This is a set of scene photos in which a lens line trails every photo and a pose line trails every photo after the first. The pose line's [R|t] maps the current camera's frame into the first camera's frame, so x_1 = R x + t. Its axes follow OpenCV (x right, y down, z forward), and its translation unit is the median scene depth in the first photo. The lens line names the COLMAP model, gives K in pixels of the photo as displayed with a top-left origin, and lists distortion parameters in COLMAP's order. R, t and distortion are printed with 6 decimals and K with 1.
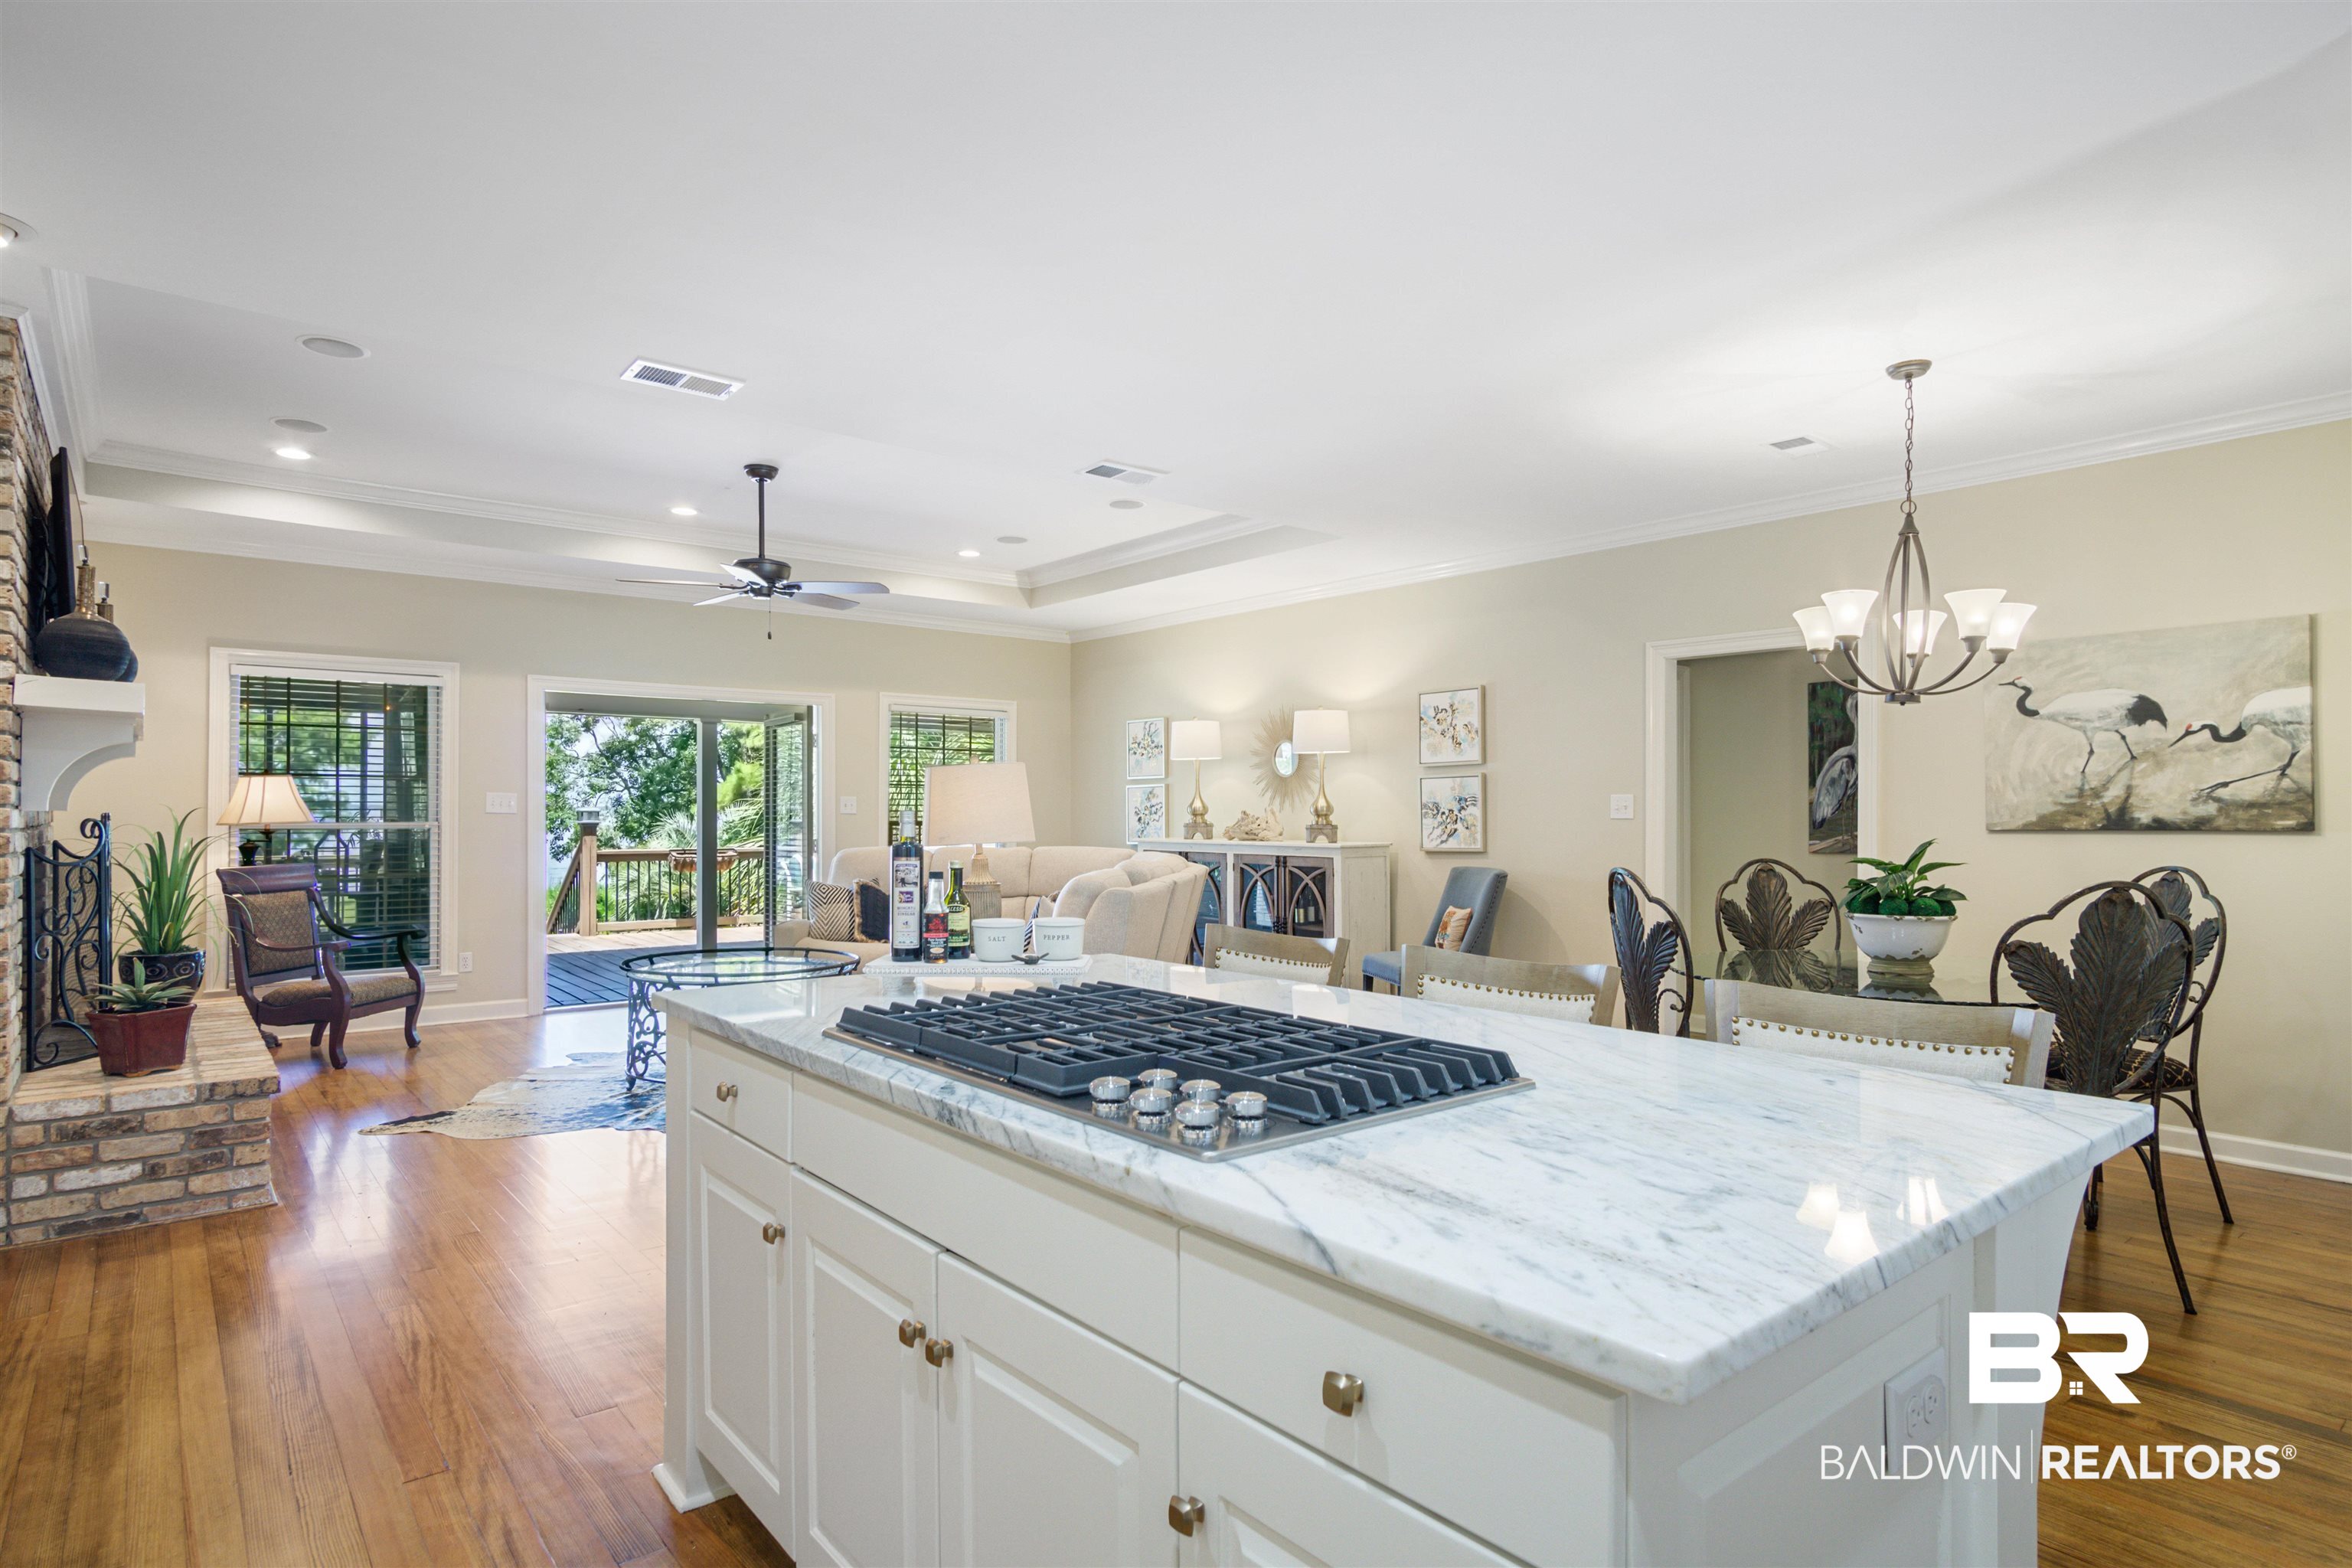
lens RADIAL K [[1241.3, 0, 1163.8], [0, 1241.3, 780.9], [0, 0, 1]] dist [-0.006859, -0.000137]
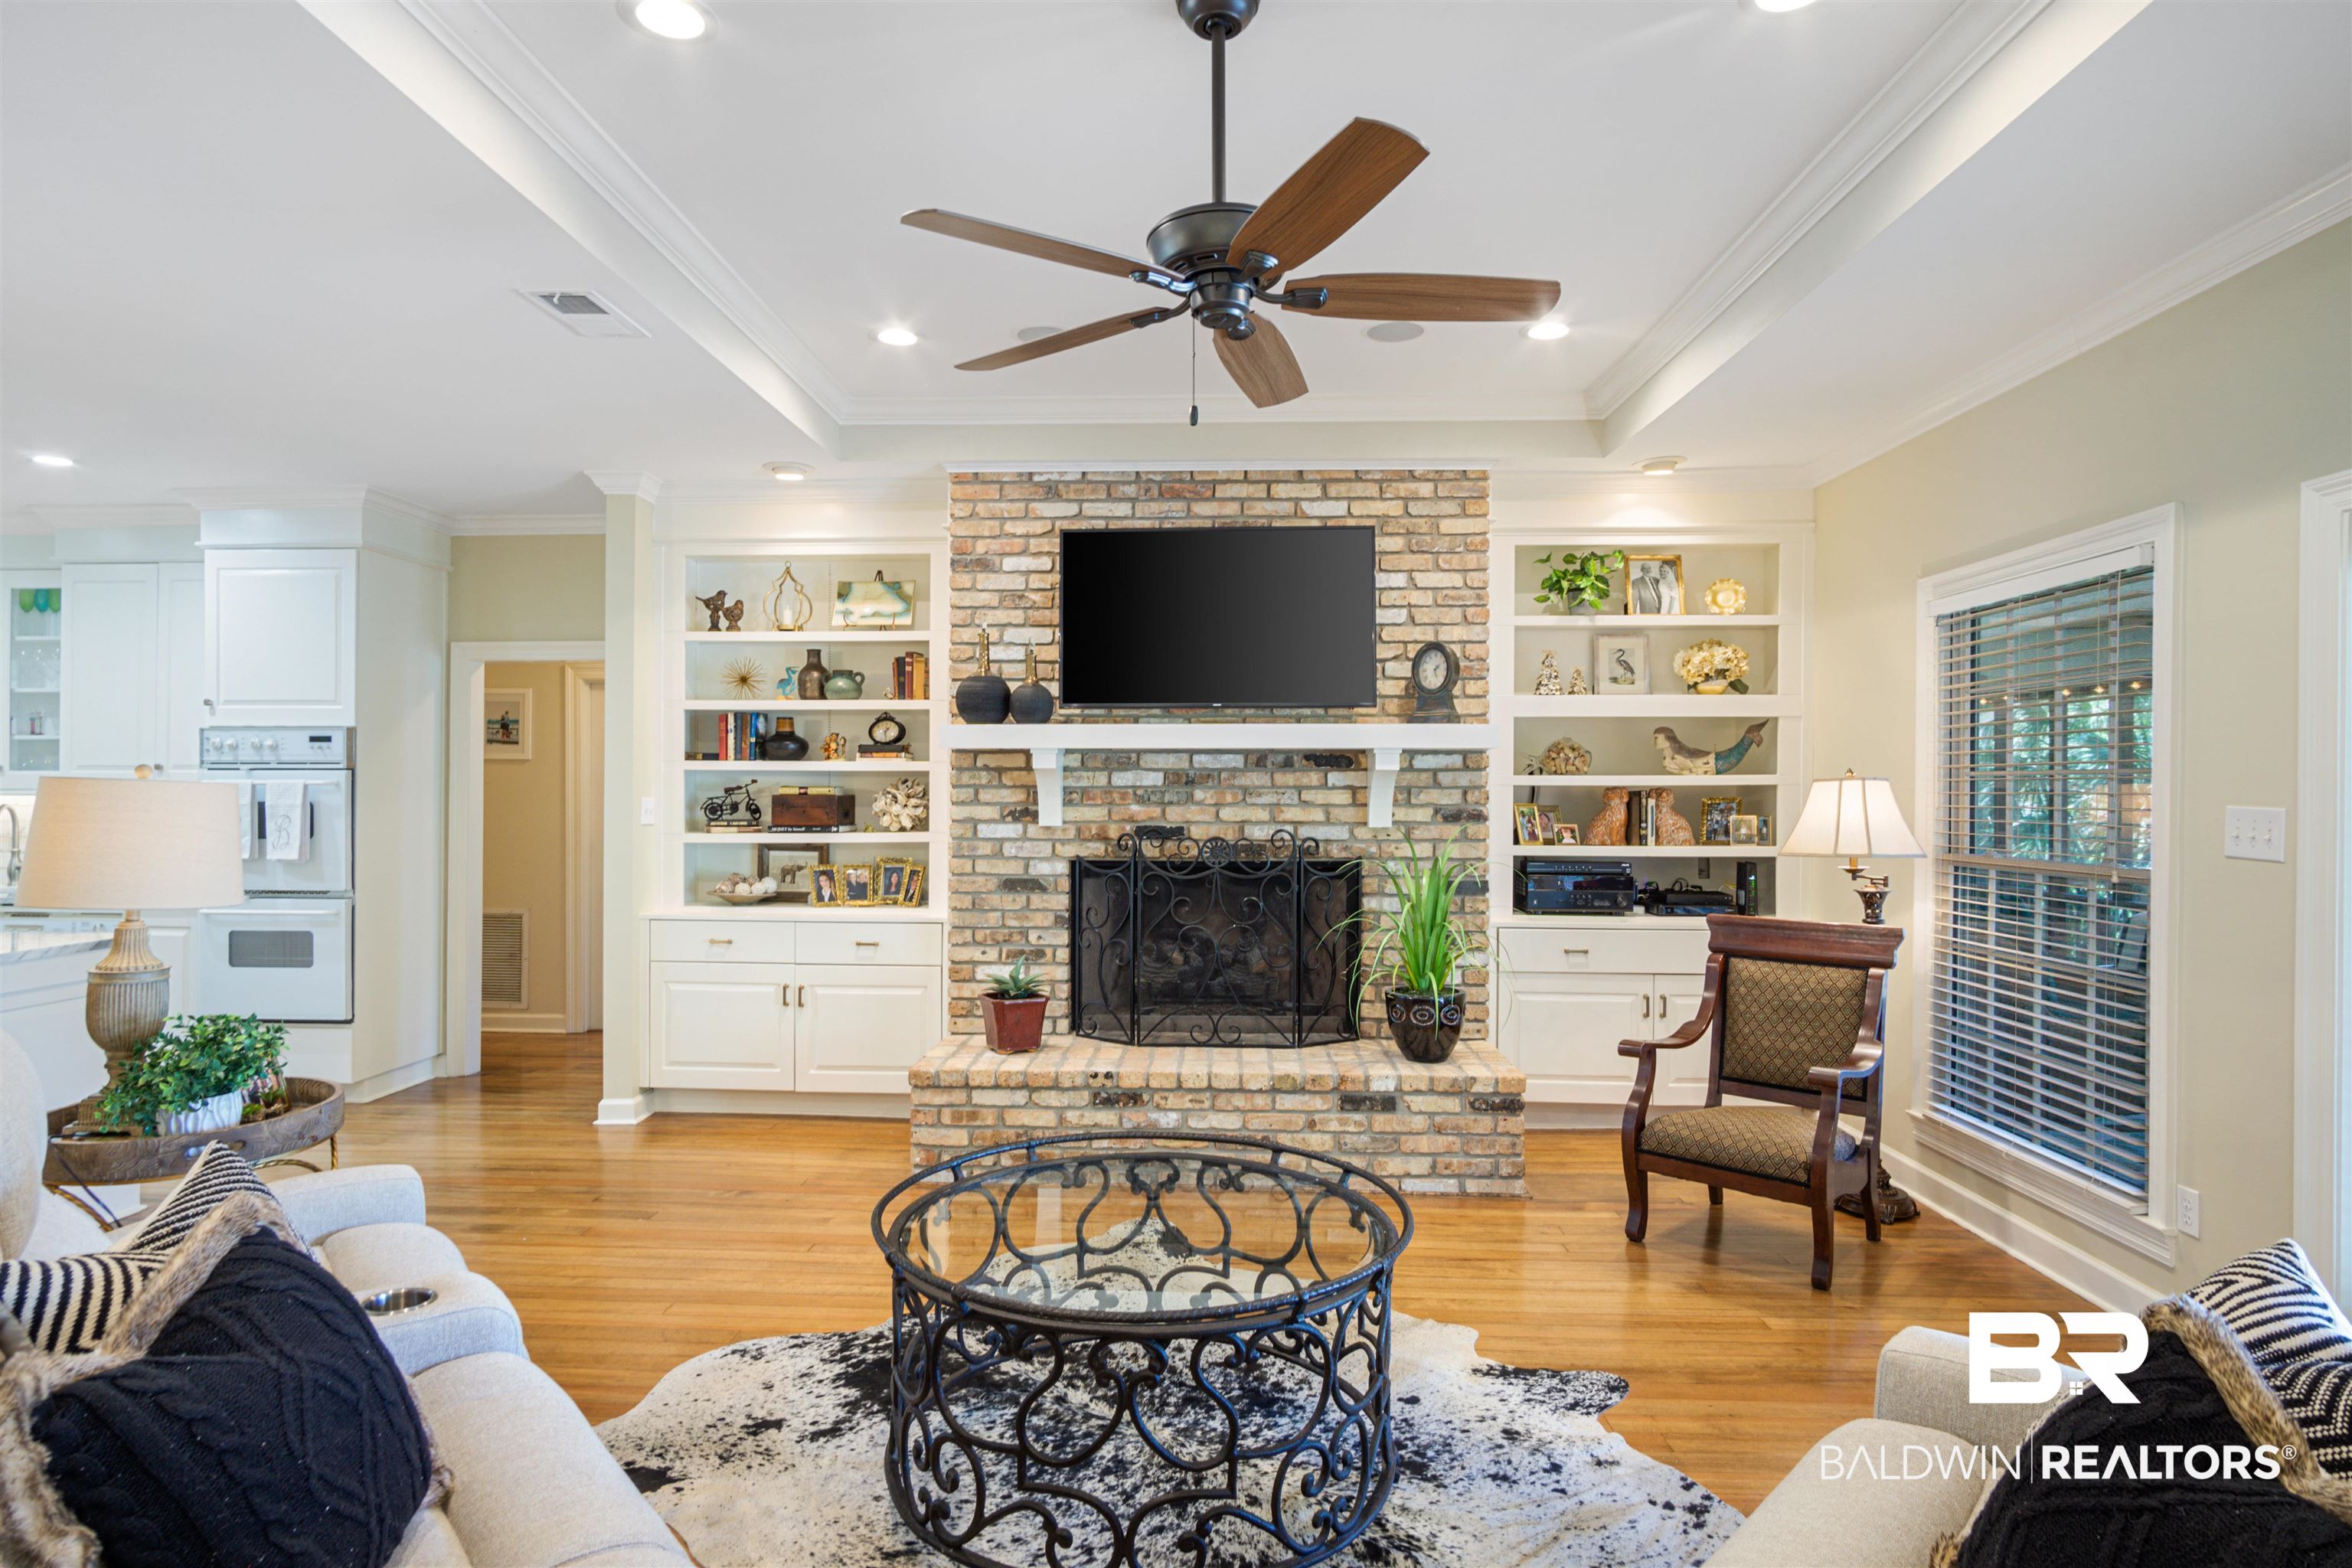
lens RADIAL K [[1265.4, 0, 1176.0], [0, 1265.4, 784.0], [0, 0, 1]] dist [-0.002896, -0.000203]
pose [[-0.667664, -0.004086, -0.744452, -0.017854], [0.016357, 0.999663, -0.020156, 0.004694], [0.744283, -0.025635, -0.667372, 1.054147]]
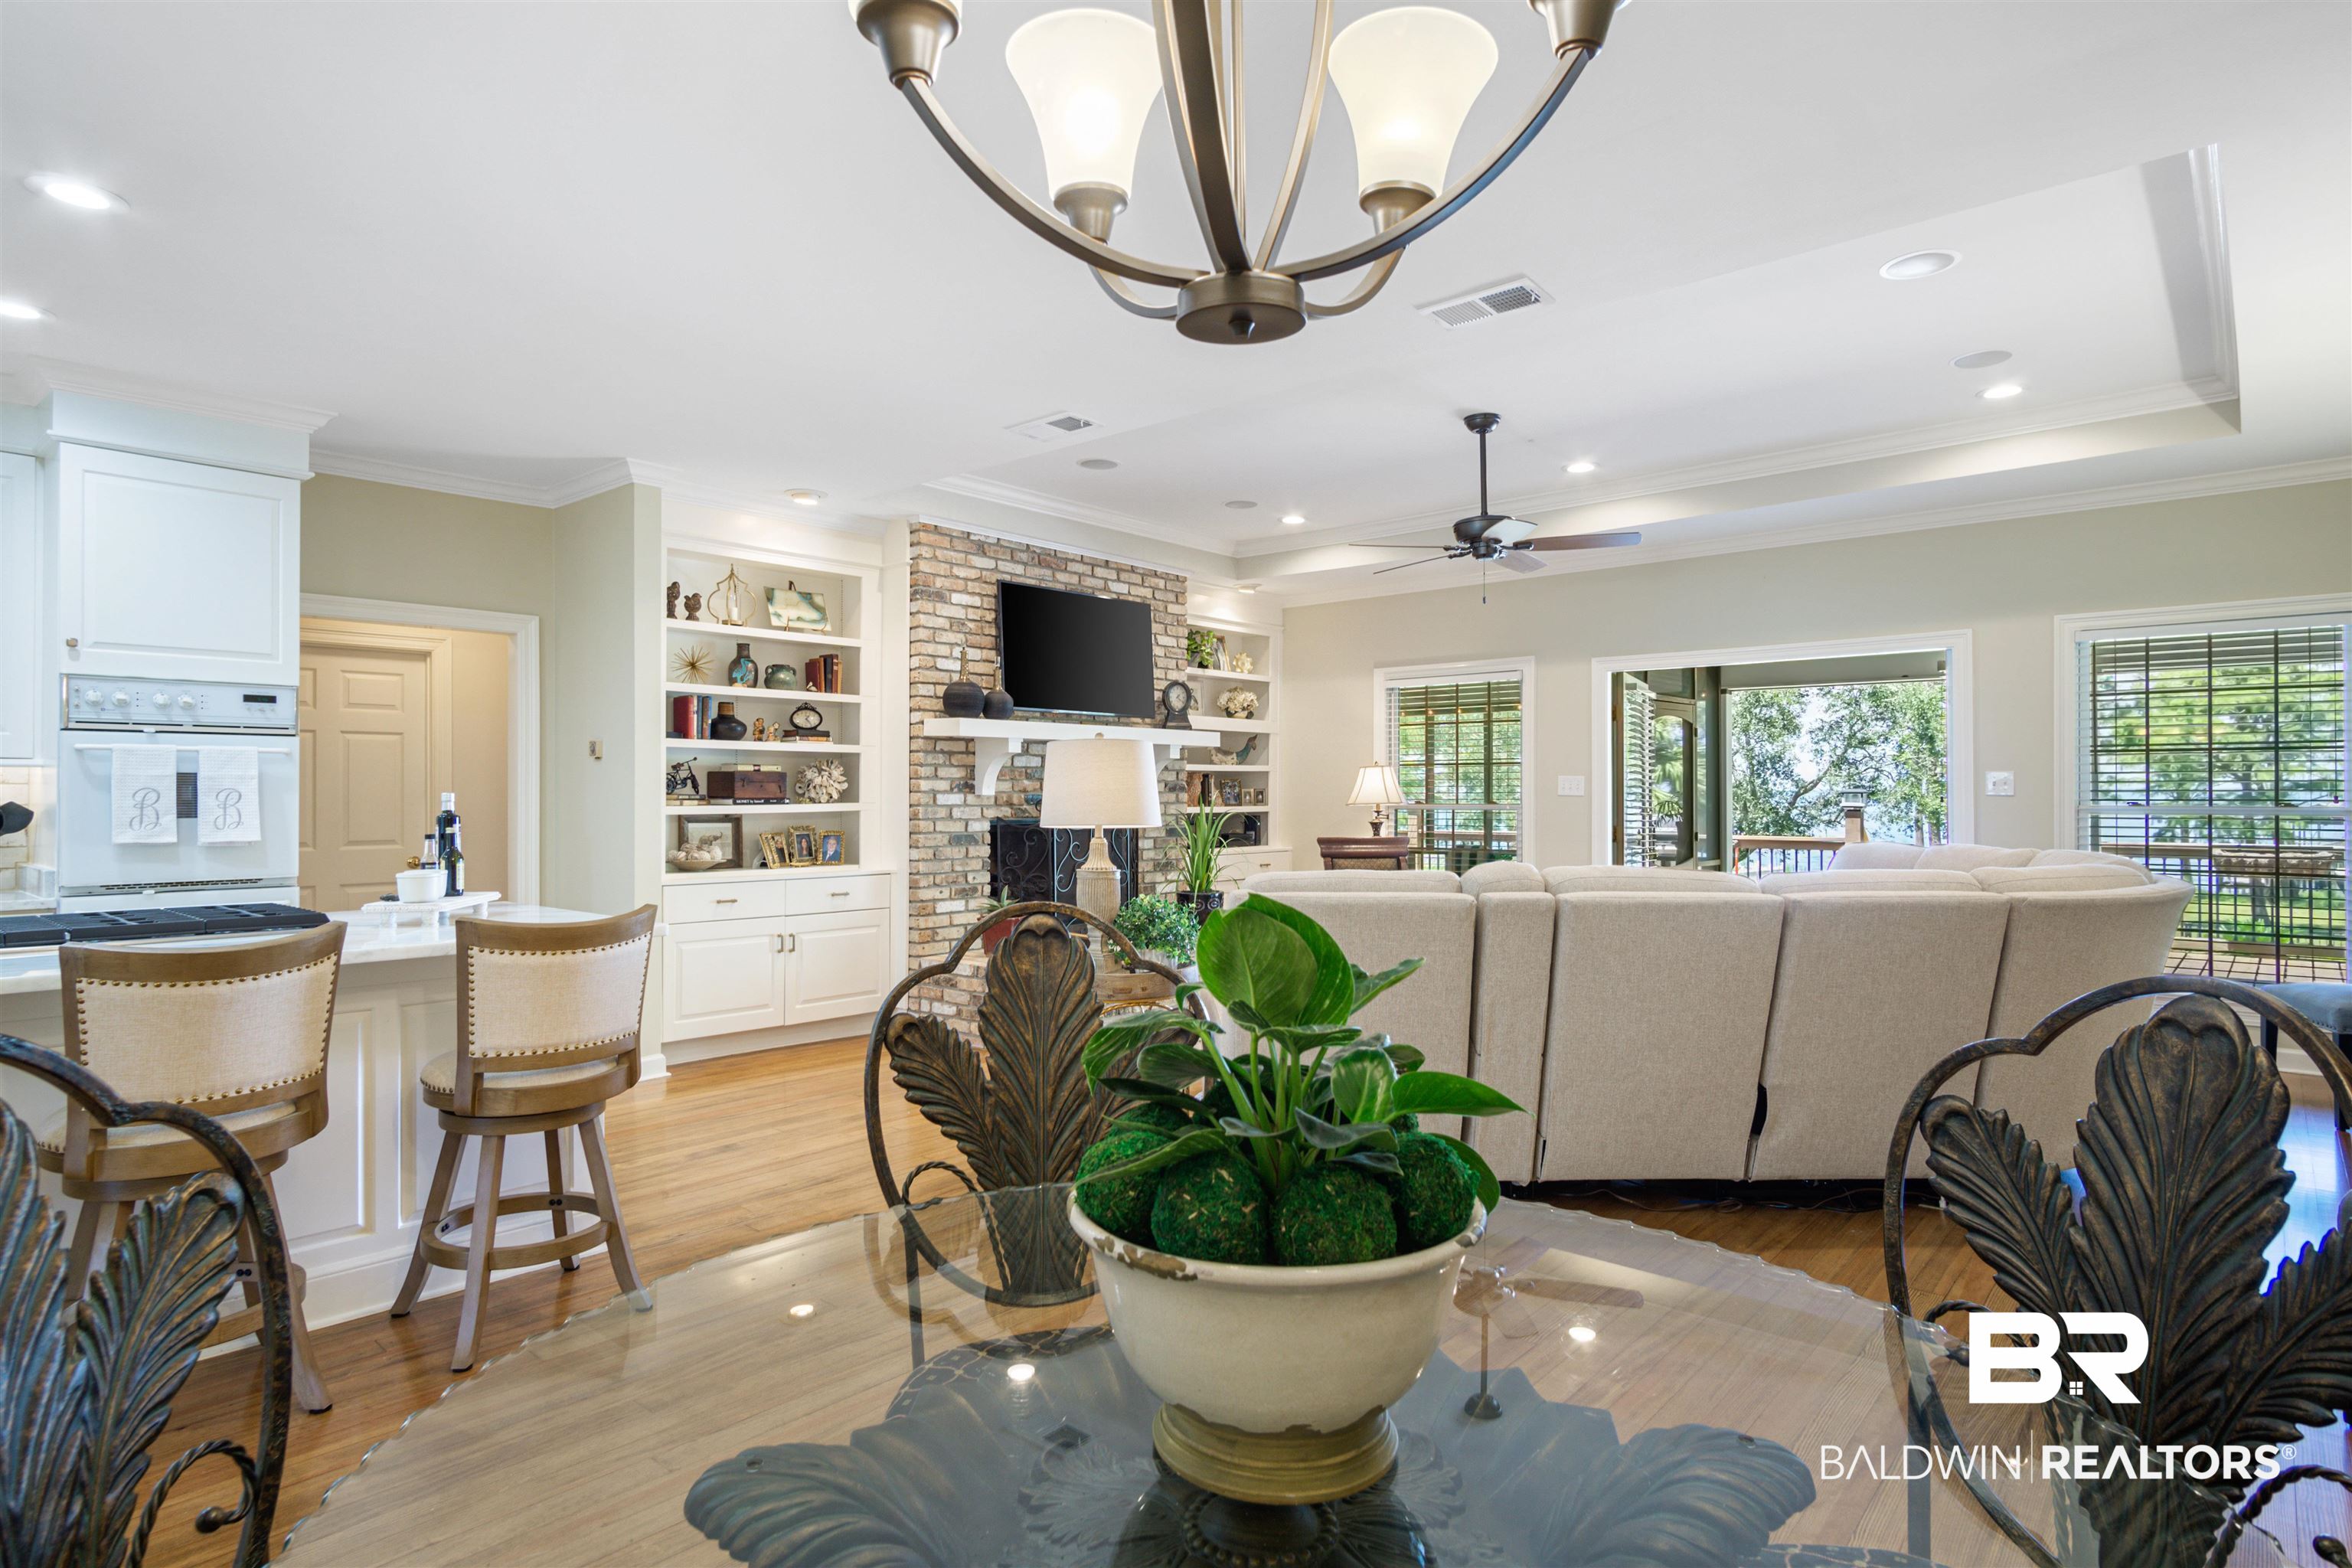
lens RADIAL K [[1241.3, 0, 1163.8], [0, 1241.3, 780.9], [0, 0, 1]] dist [-0.006859, -0.000137]
pose [[0.158037, -0.010248, -0.987380, 0.449457], [0.025939, 0.999644, -0.006223, 0.011251], [0.987092, -0.024628, 0.158246, 0.521940]]
